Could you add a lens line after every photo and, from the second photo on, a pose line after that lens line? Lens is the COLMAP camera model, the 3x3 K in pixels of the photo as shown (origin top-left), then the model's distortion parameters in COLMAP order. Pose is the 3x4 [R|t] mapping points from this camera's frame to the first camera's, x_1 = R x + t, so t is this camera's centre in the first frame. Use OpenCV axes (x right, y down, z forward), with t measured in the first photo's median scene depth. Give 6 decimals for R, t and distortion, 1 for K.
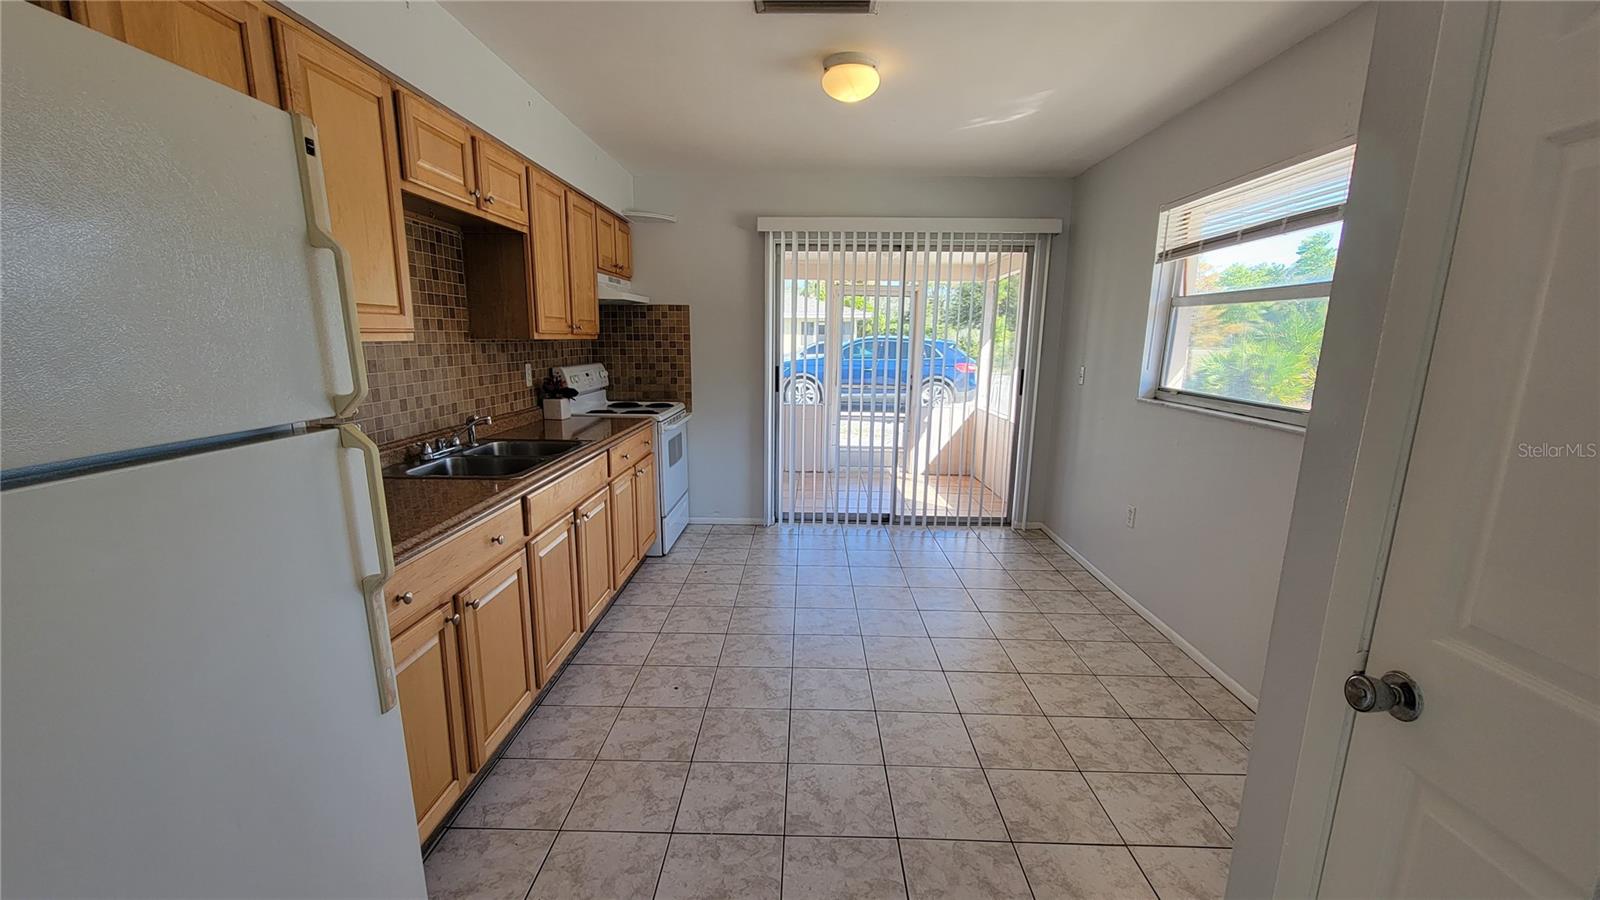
lens RADIAL K [[660.4, 0, 797.4], [0, 660.4, 461.4], [0, 0, 1]] dist [-0.000765, 0.000503]
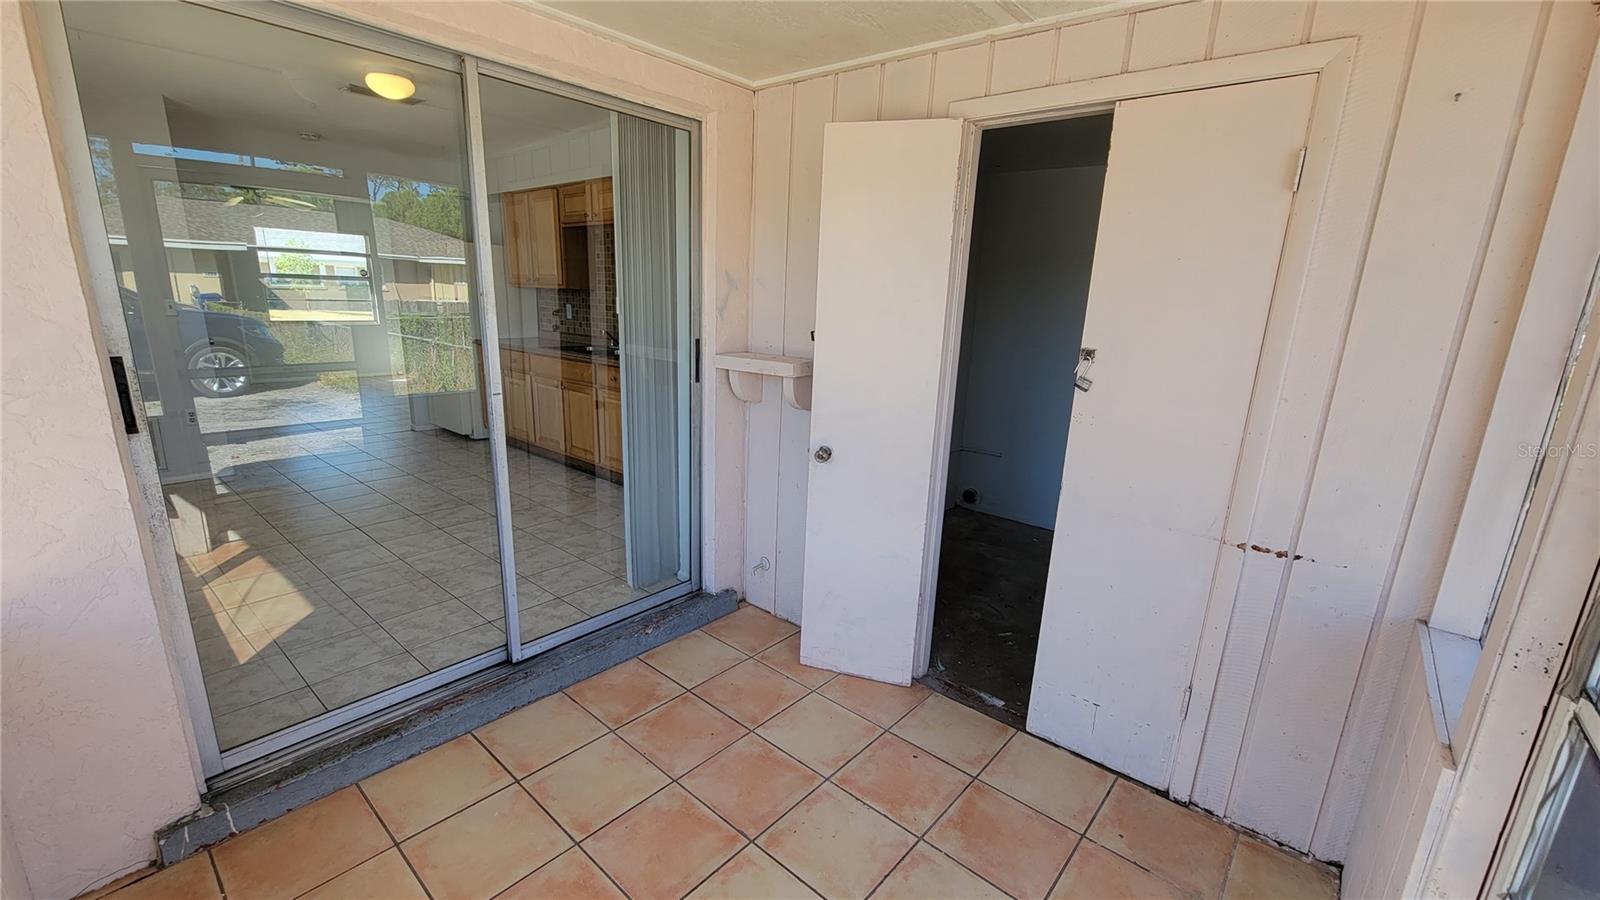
lens RADIAL K [[660.4, 0, 790.4], [0, 660.4, 457.3], [0, 0, 1]] dist [-0.000765, 0.000503]
pose [[-0.636497, 0.158642, -0.754787, 0.482200], [-0.180722, 0.920698, 0.345913, -0.342835], [0.749807, 0.356579, -0.557352, 1.822292]]
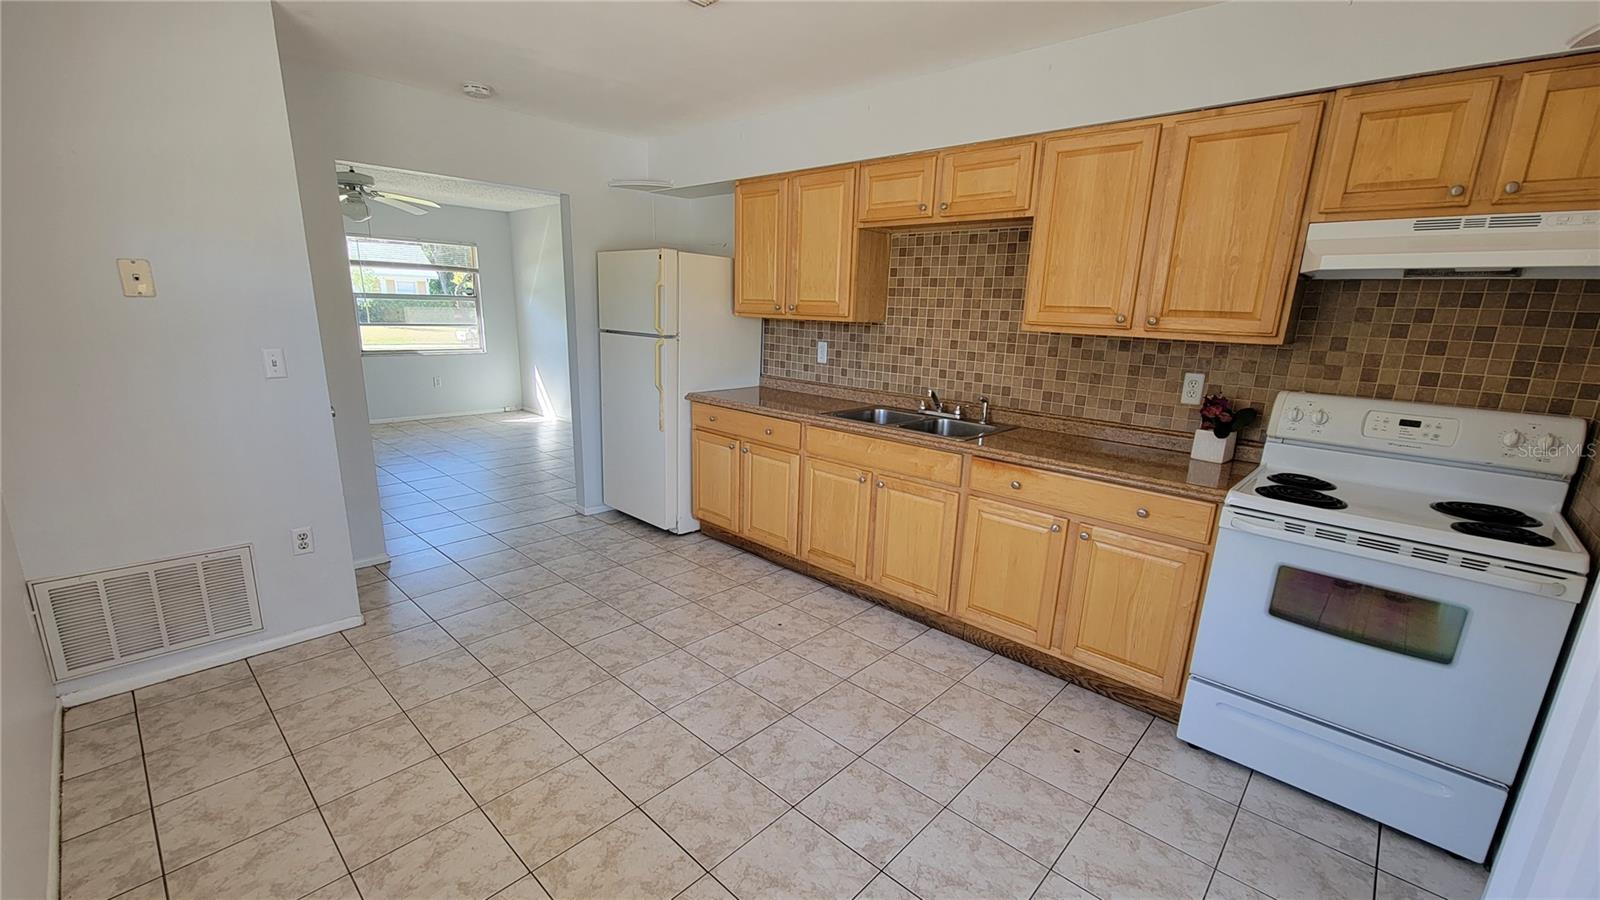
lens RADIAL K [[660.4, 0, 801.8], [0, 660.4, 457.6], [0, 0, 1]] dist [-0.000765, 0.000503]
pose [[-0.664785, 0.137524, -0.734267, 0.414392], [-0.177780, 0.925545, 0.334306, -0.220985], [0.725573, 0.352780, -0.590839, 1.113088]]
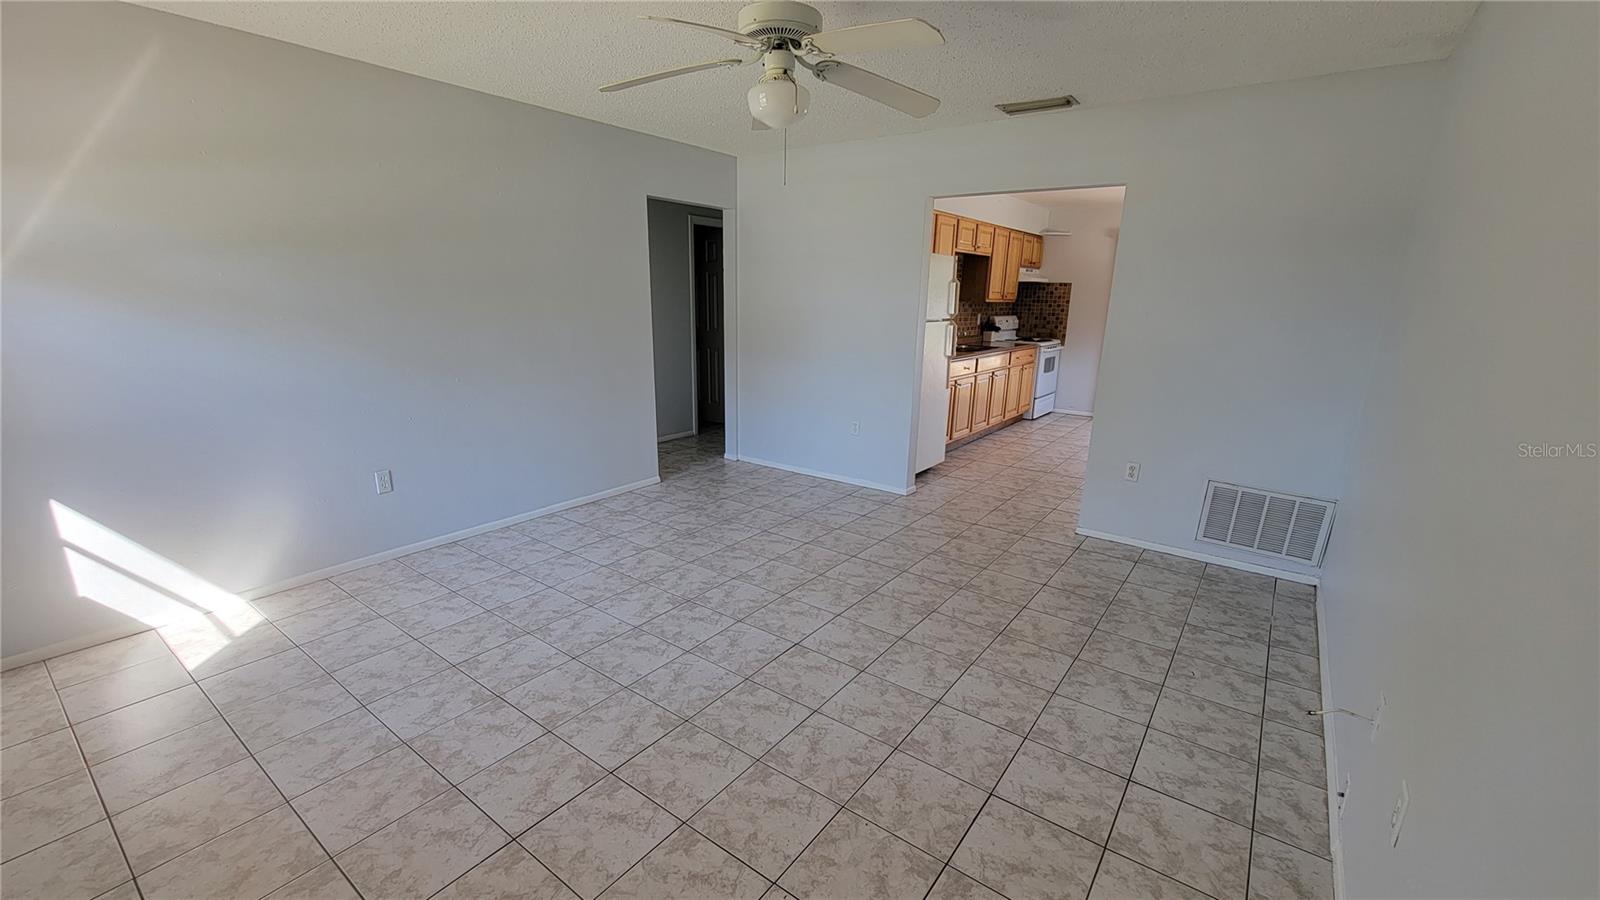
lens RADIAL K [[660.4, 0, 794.6], [0, 660.4, 460.4], [0, 0, 1]] dist [-0.000765, 0.000503]
pose [[0.815791, 0.155174, -0.557141, 0.340557], [-0.123988, 0.987860, 0.093588, 0.182913], [0.564900, -0.007269, 0.825128, -1.025381]]
